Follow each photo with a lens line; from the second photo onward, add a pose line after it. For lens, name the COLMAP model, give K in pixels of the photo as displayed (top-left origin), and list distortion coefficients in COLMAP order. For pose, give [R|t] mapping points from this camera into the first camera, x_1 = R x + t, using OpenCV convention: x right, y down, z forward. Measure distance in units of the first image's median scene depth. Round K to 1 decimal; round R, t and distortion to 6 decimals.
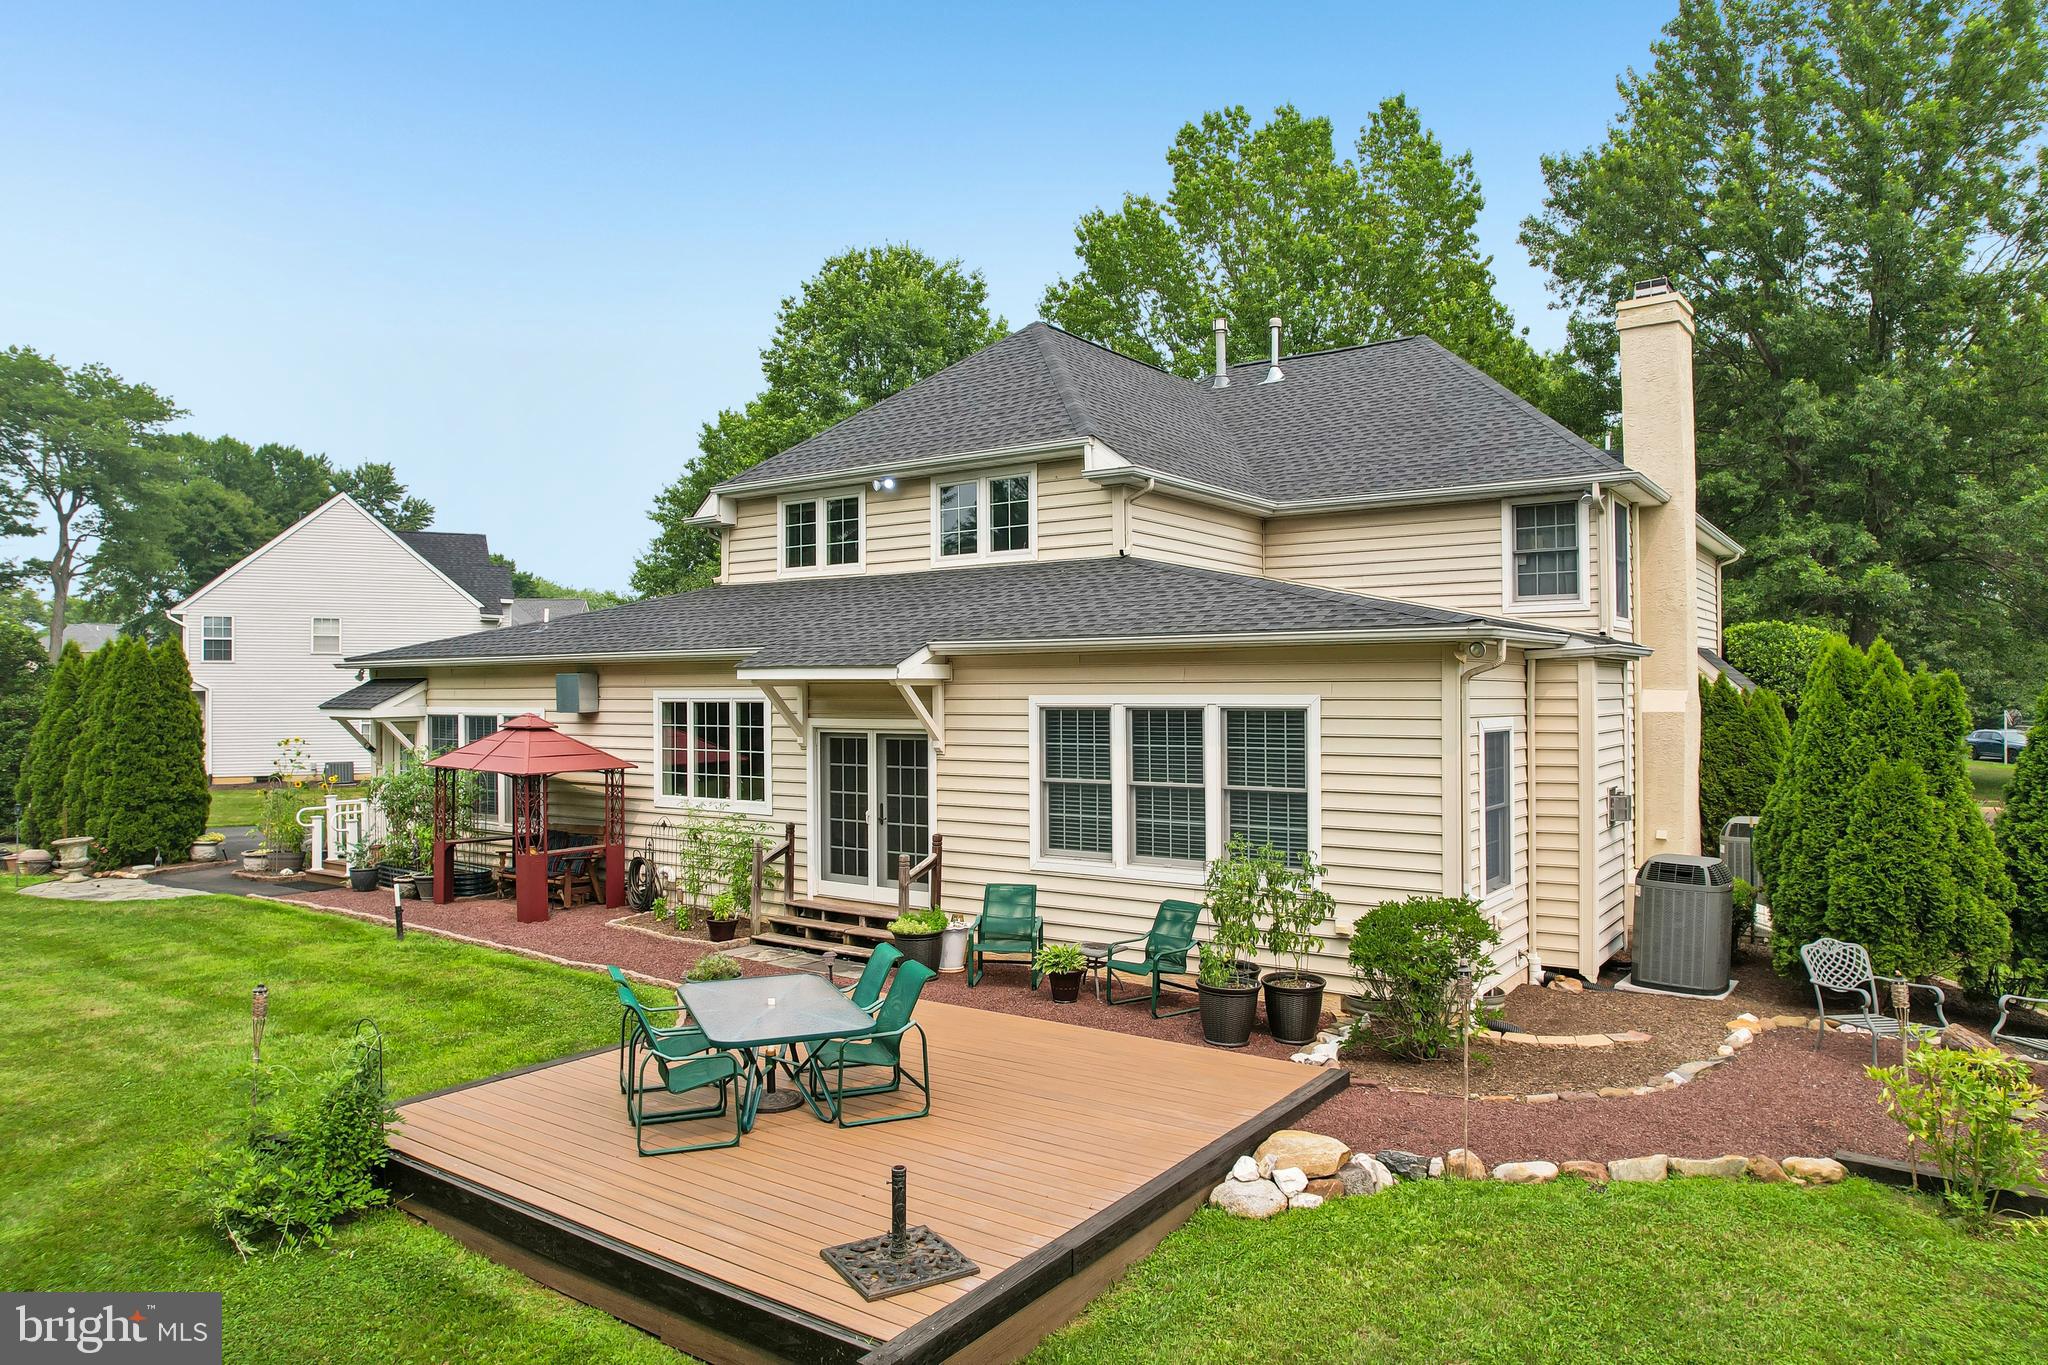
lens RADIAL K [[1308.5, 0, 1024.0], [0, 1308.5, 682.5], [0, 0, 1]] dist [-0.056707, 0.040683]
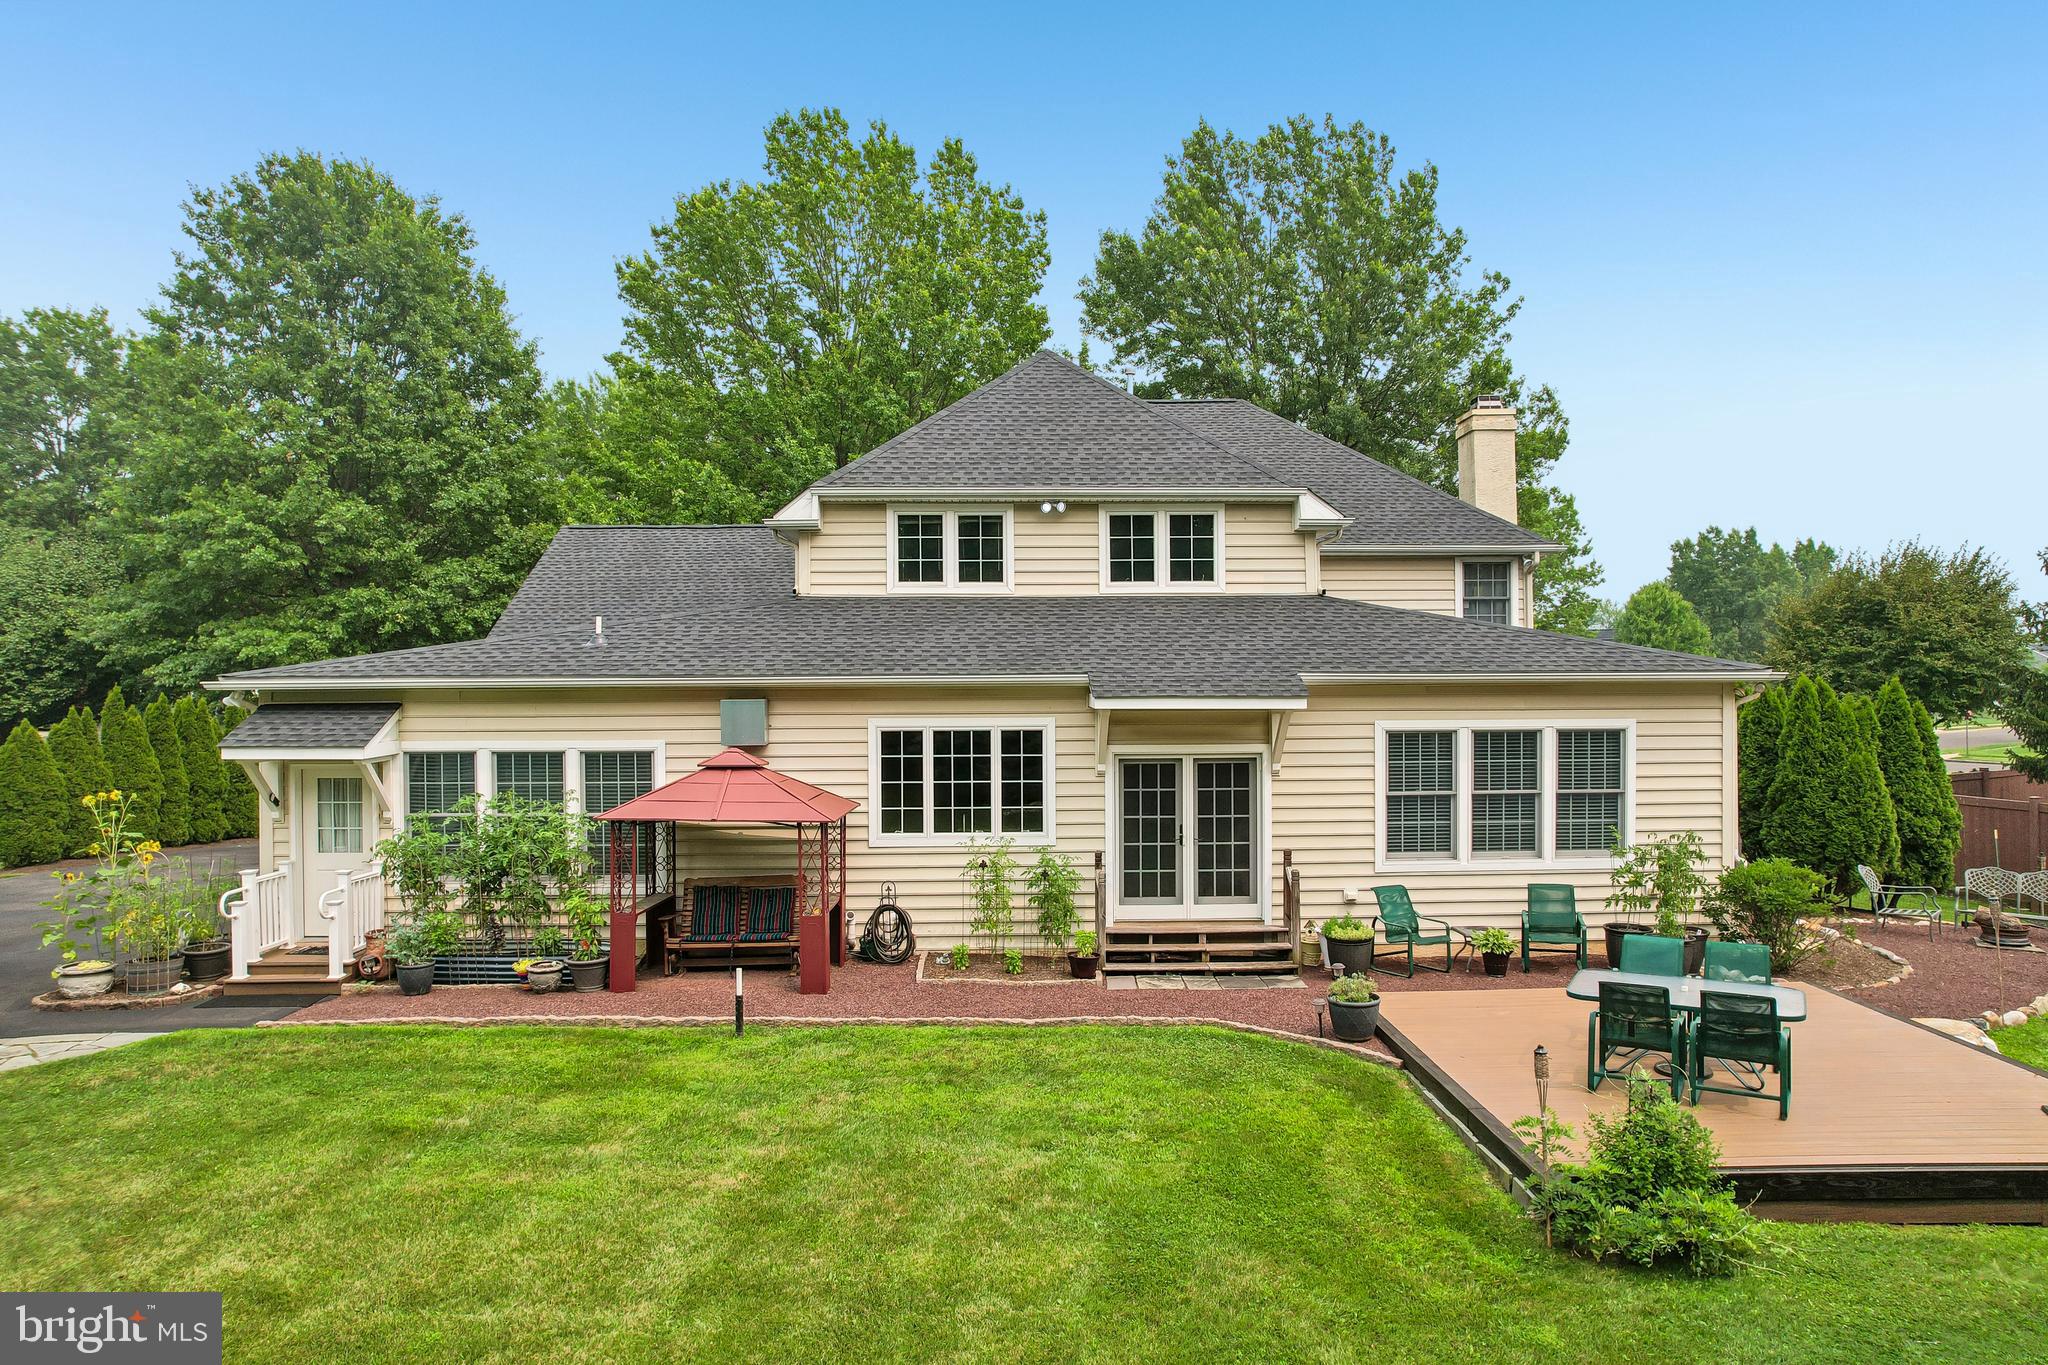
lens RADIAL K [[1308.5, 0, 1024.0], [0, 1308.5, 682.5], [0, 0, 1]] dist [-0.056707, 0.040683]
pose [[0.798510, -0.006343, 0.601948, -0.779821], [-0.001078, 0.999928, 0.011967, -0.031320], [-0.601980, -0.010205, 0.798446, 0.228026]]
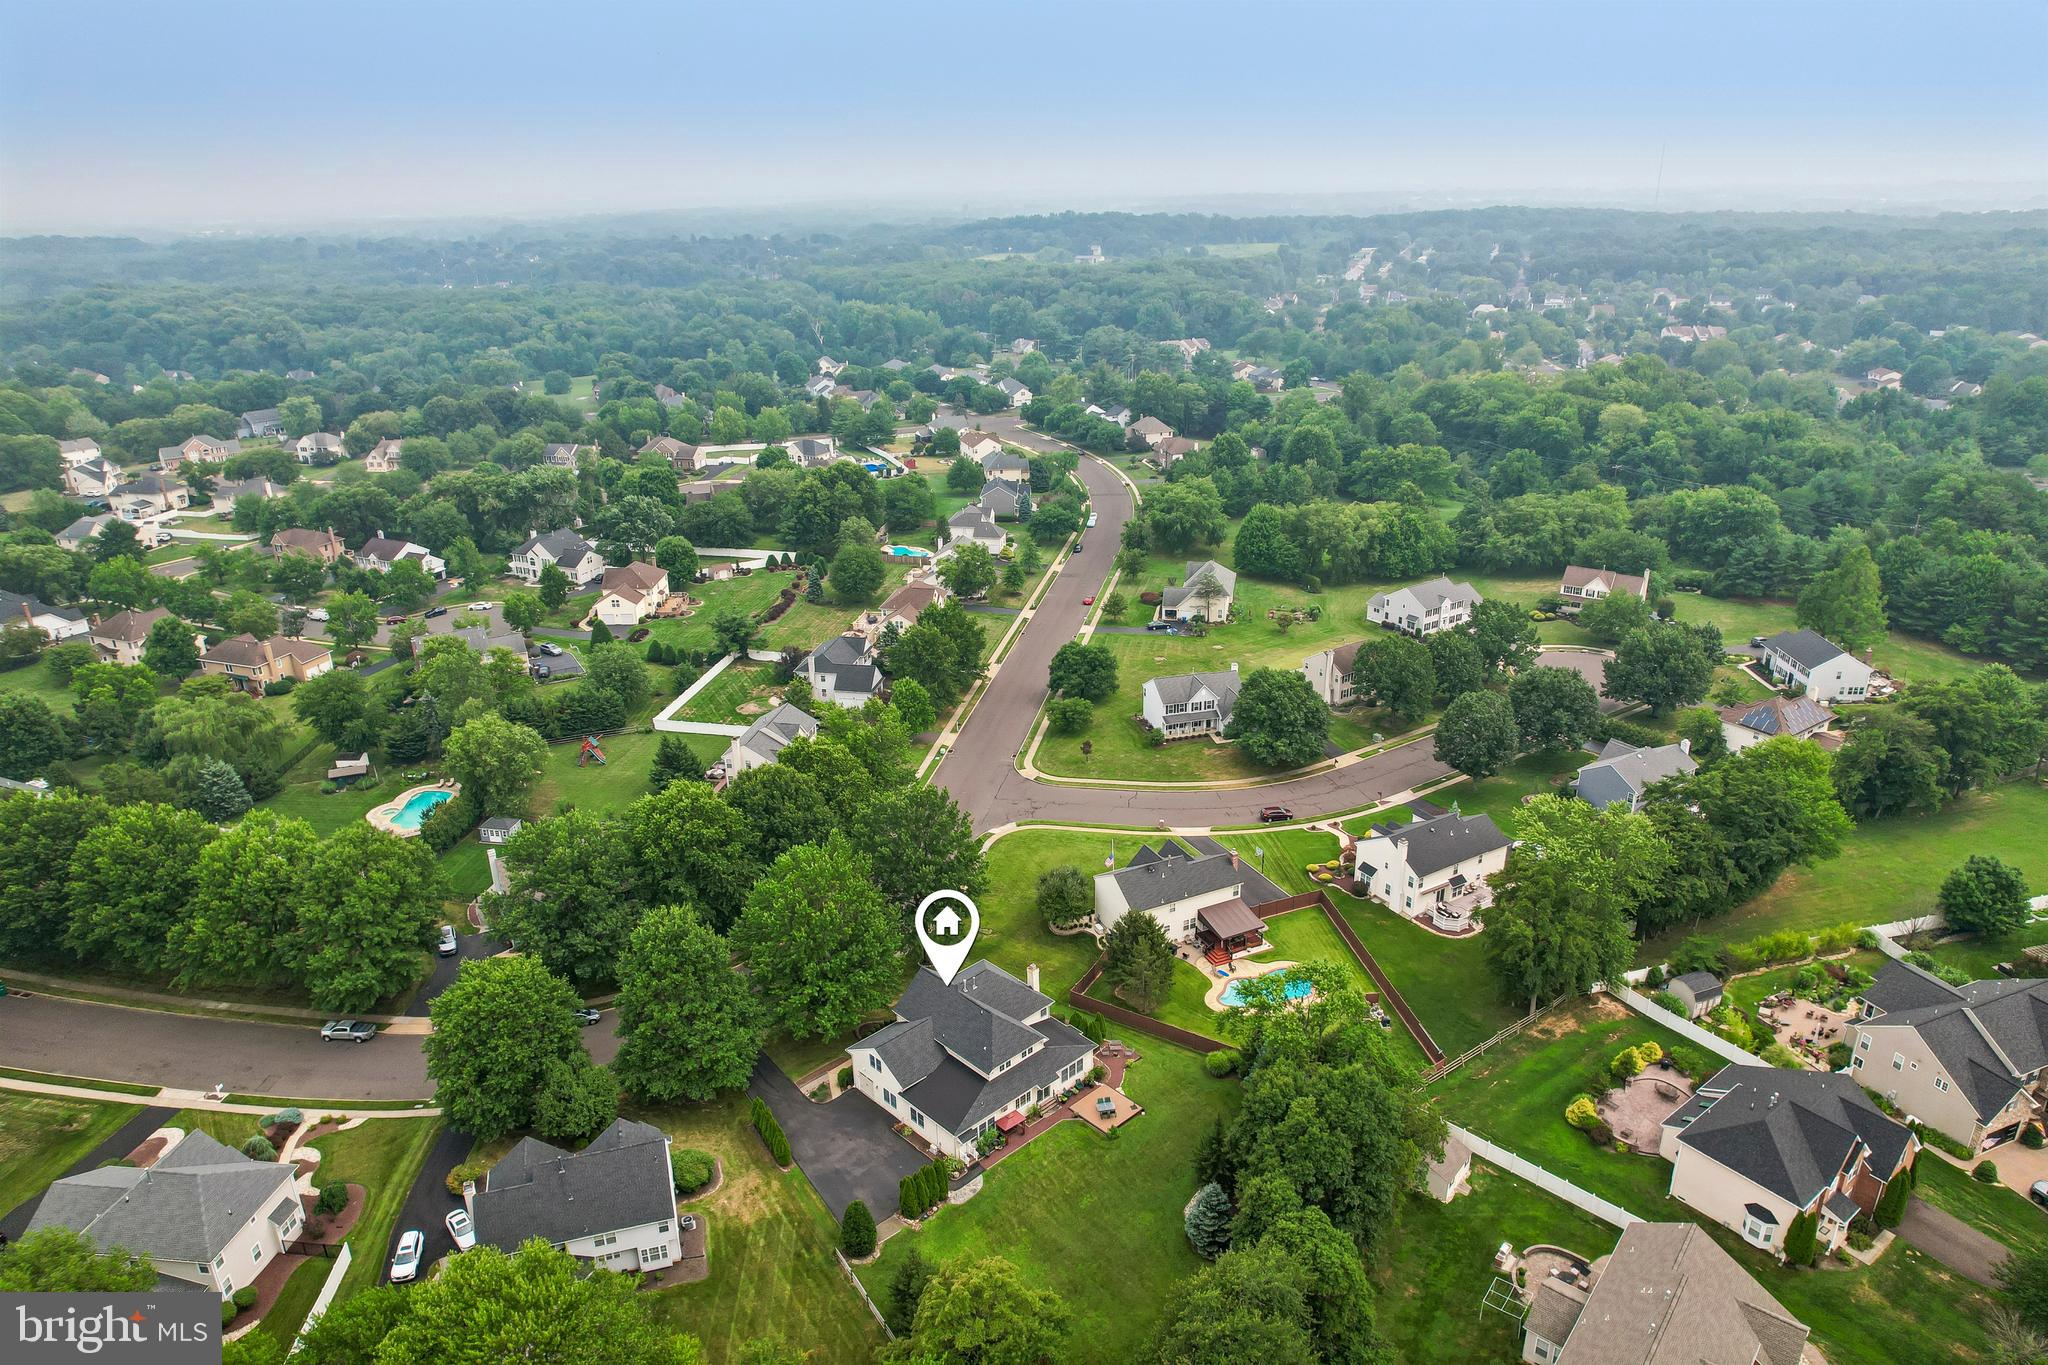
lens RADIAL K [[1308.5, 0, 1024.0], [0, 1308.5, 682.5], [0, 0, 1]] dist [-0.056707, 0.040683]
pose [[0.193977, -0.353235, 0.915204, -6.253362], [0.015323, 0.933901, 0.357204, -4.879229], [-0.980886, -0.055265, 0.186568, -0.254879]]
